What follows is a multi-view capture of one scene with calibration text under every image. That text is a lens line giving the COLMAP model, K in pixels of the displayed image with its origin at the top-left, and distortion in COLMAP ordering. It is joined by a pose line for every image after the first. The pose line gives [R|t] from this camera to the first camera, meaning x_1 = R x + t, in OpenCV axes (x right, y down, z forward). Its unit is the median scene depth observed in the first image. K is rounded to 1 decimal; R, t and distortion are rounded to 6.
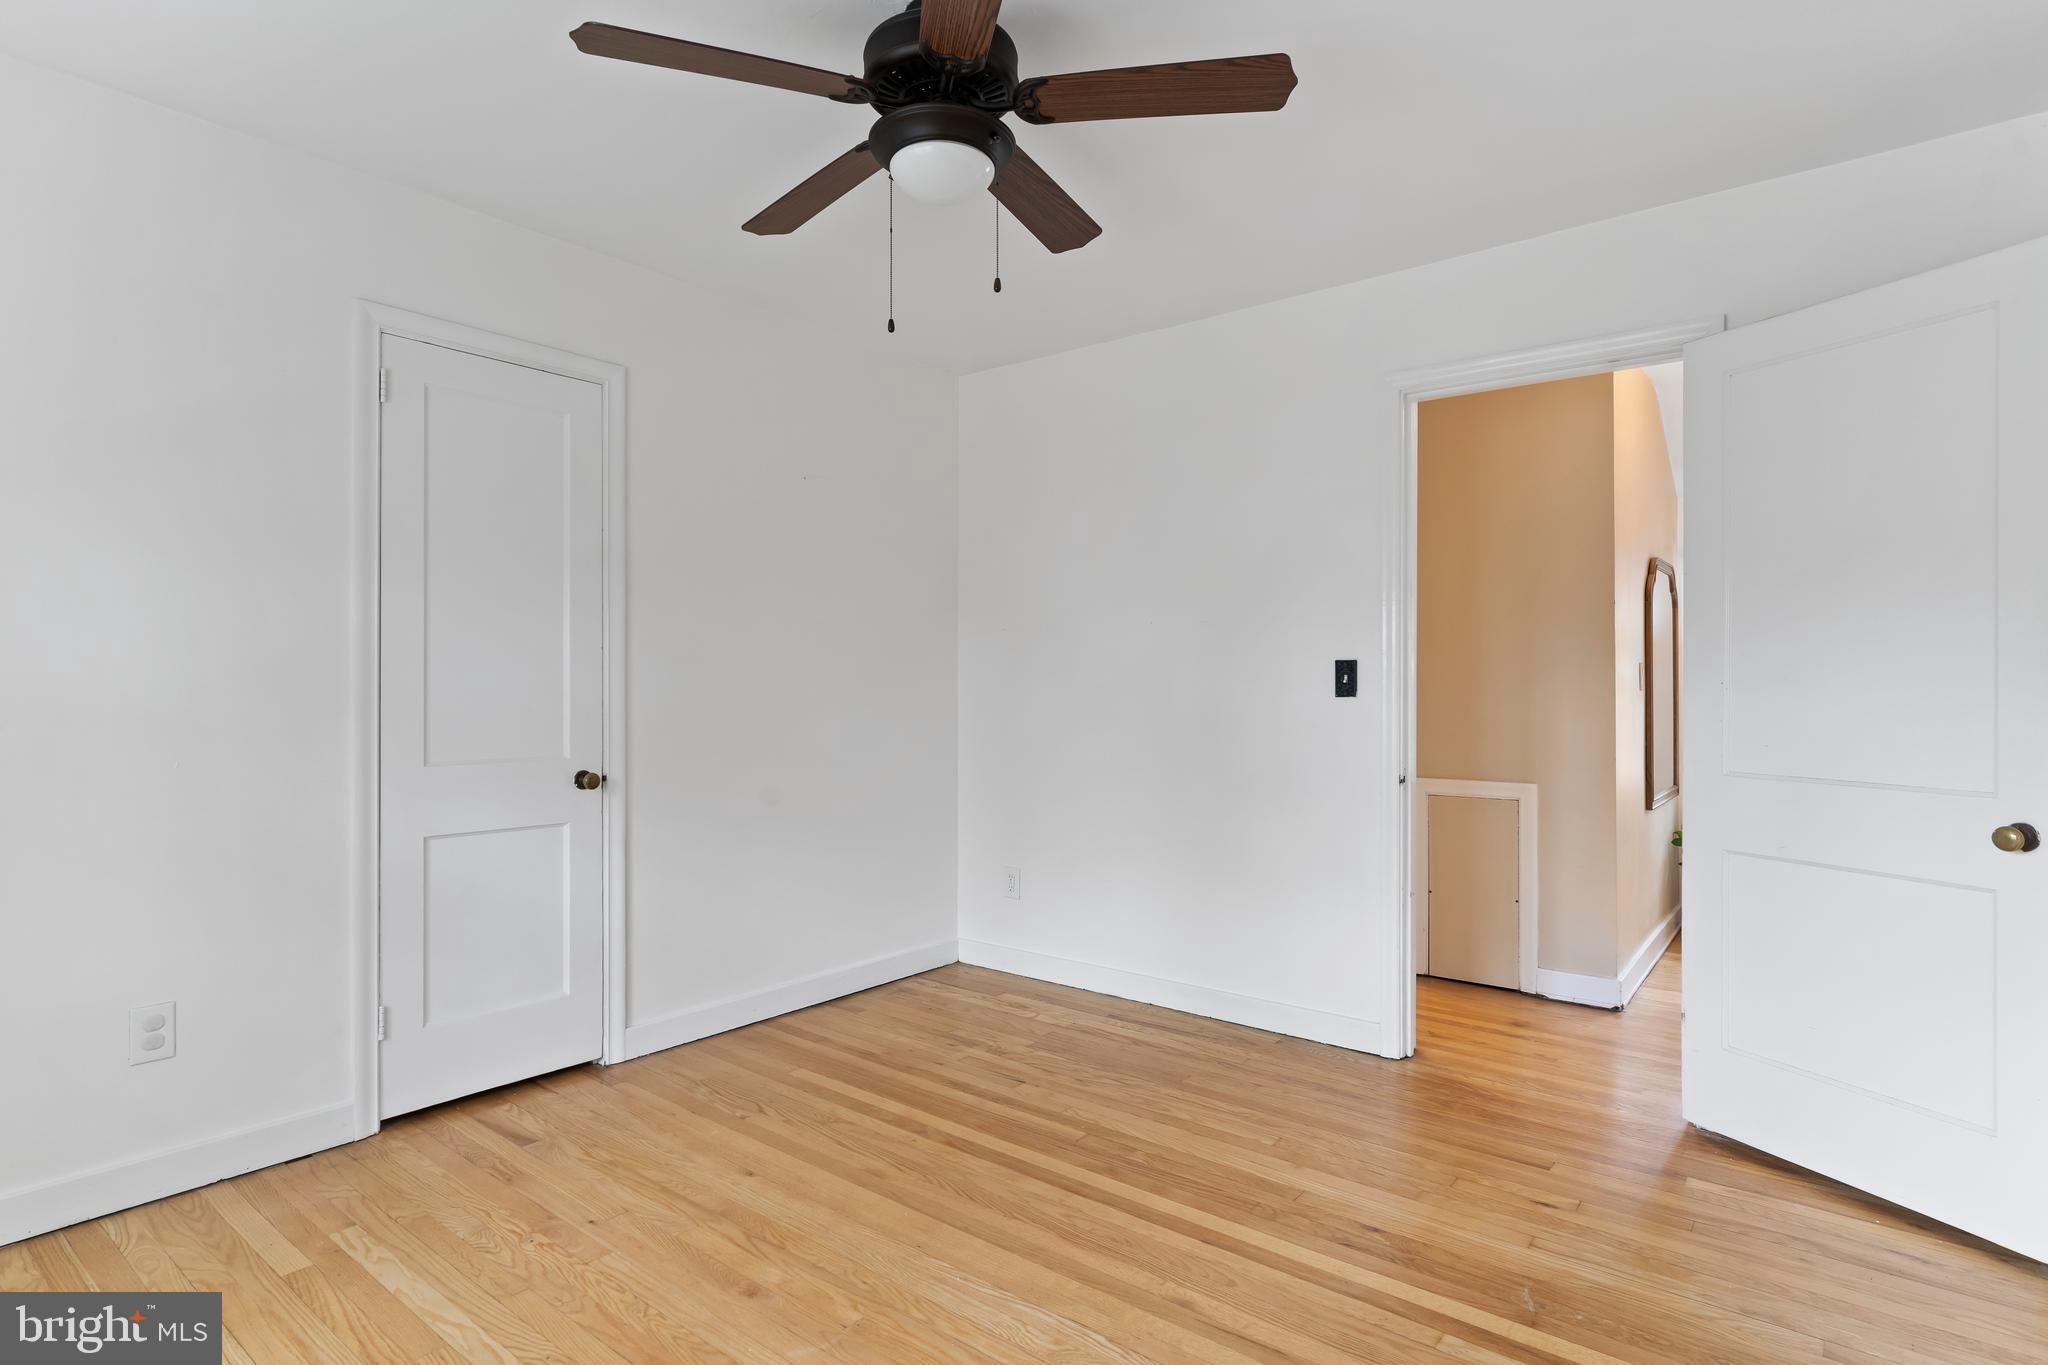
lens RADIAL K [[1038.7, 0, 1015.4], [0, 1038.7, 679.6], [0, 0, 1]] dist [-0.001424, 0.000634]
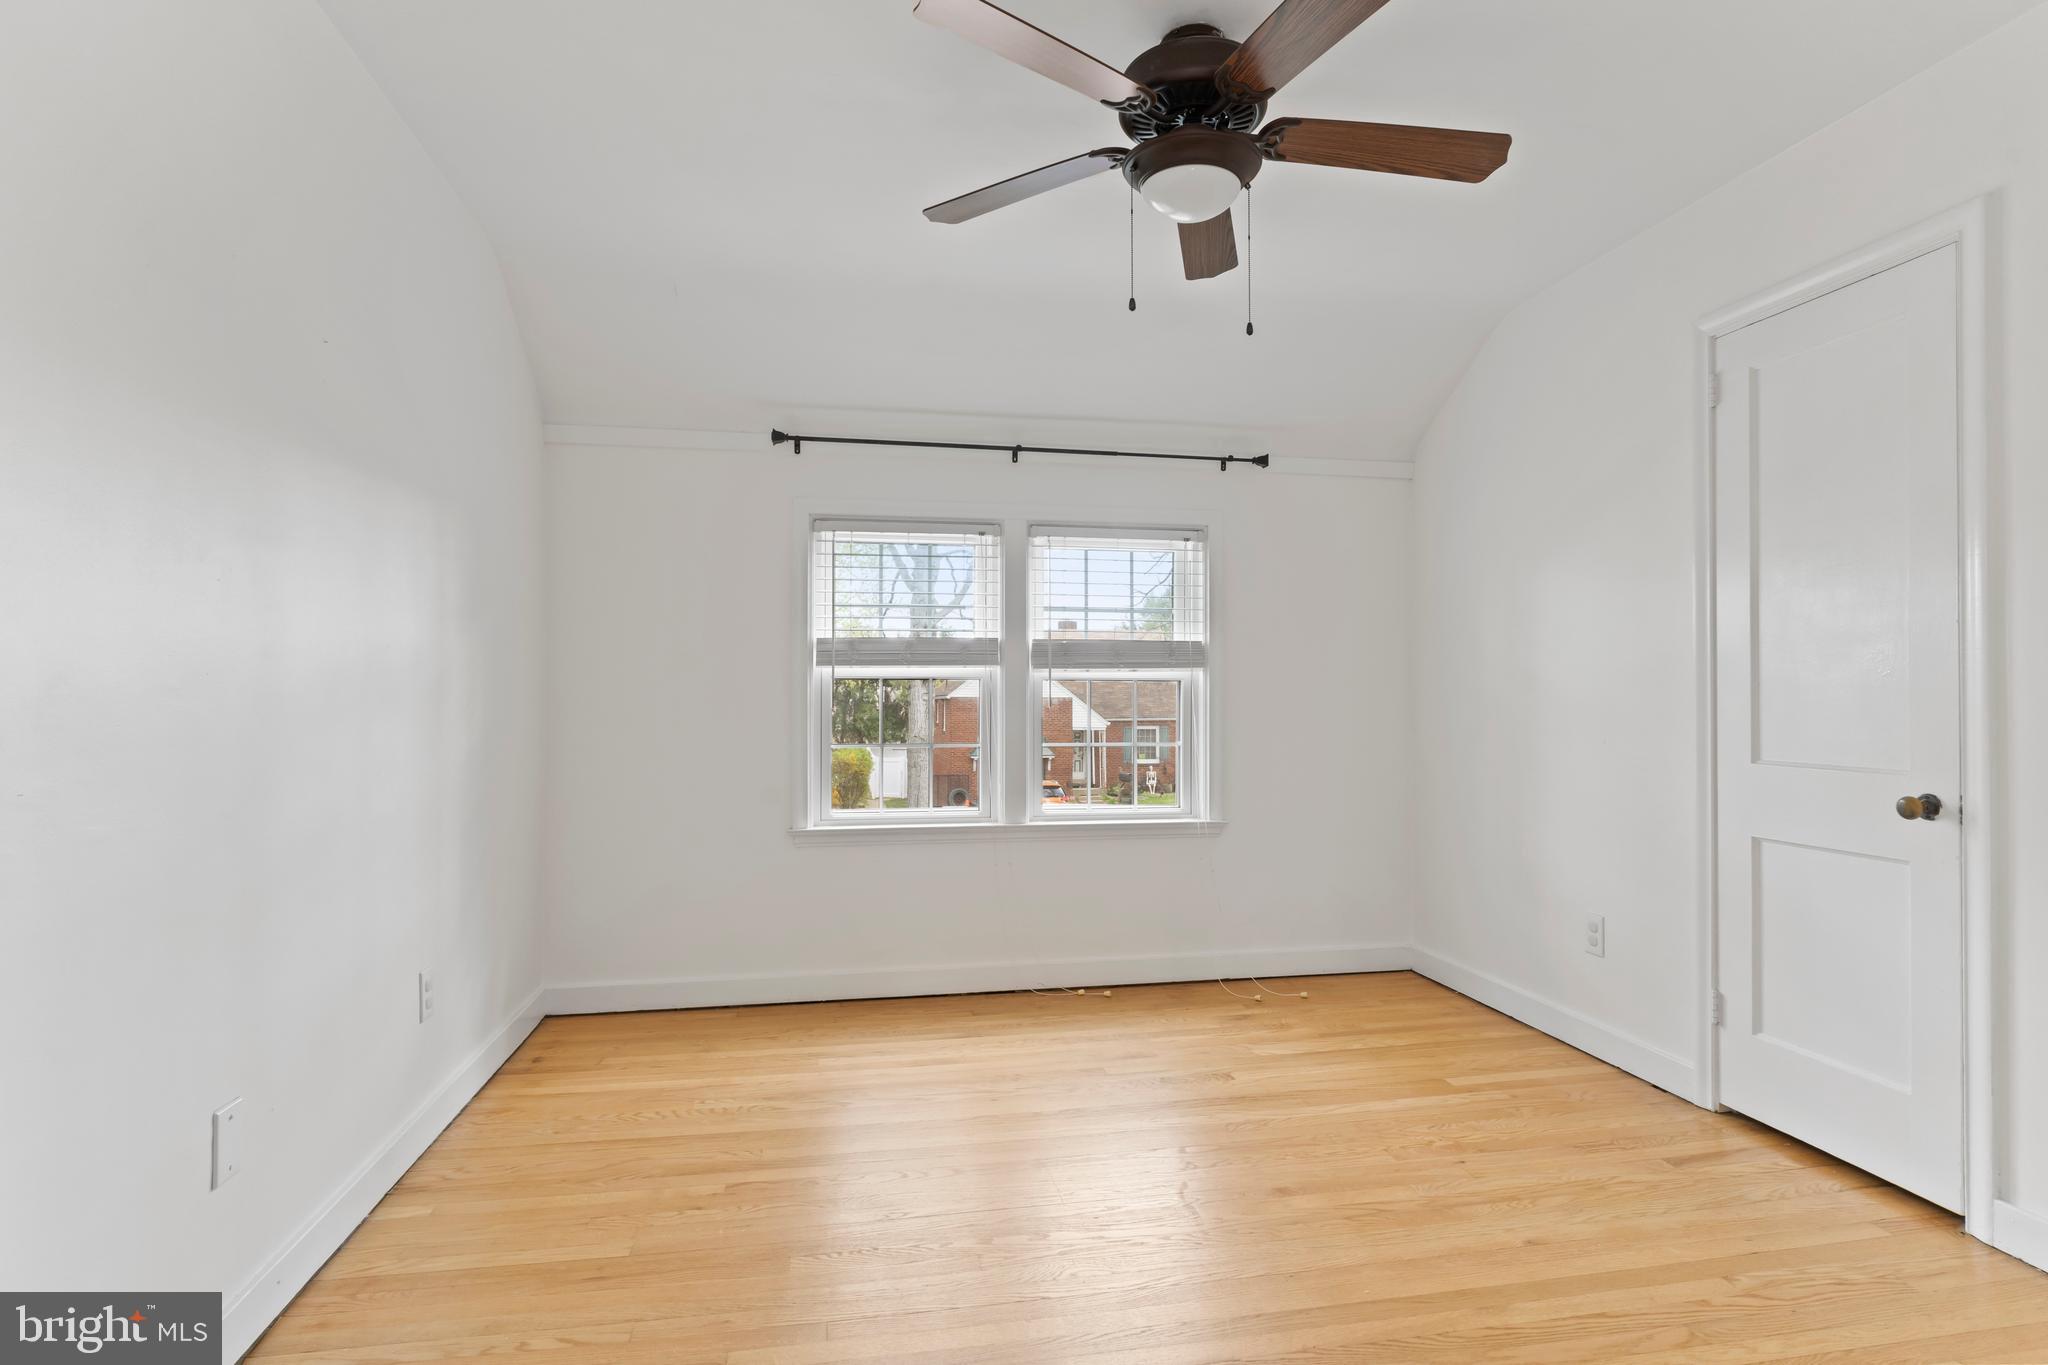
lens RADIAL K [[1049.5, 0, 1021.1], [0, 1049.5, 671.7], [0, 0, 1]] dist [-0.005303, 0.000600]
pose [[-0.648102, -0.019649, -0.761300, 0.689467], [0.003346, 0.999584, -0.028648, 0.028745], [0.761546, -0.021114, -0.647766, 1.258085]]
